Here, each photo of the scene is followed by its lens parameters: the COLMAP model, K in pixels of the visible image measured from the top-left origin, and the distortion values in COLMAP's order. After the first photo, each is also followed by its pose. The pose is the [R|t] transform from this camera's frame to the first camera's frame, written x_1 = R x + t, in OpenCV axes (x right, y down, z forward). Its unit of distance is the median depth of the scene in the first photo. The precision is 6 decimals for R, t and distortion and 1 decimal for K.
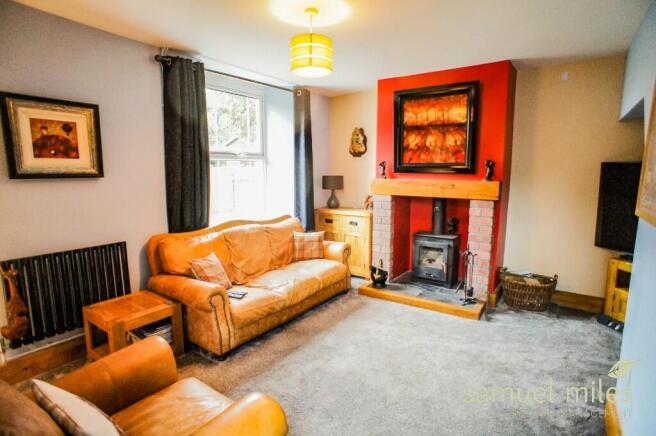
lens RADIAL K [[353.3, 0, 331.7], [0, 353.3, 217.4], [0, 0, 1]] dist [-0.049748, 0.025319]
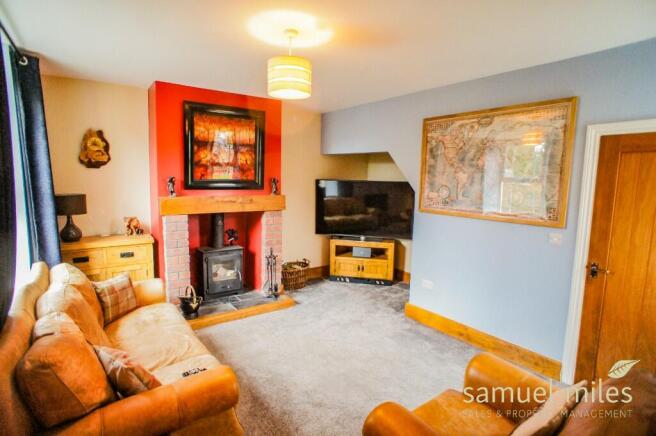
lens RADIAL K [[353.3, 0, 332.6], [0, 353.3, 221.3], [0, 0, 1]] dist [-0.049748, 0.025319]
pose [[0.312772, -0.113385, 0.943036, -0.582393], [0.107243, 0.990716, 0.083550, -0.082477], [-0.943754, 0.075002, 0.322028, 0.363734]]
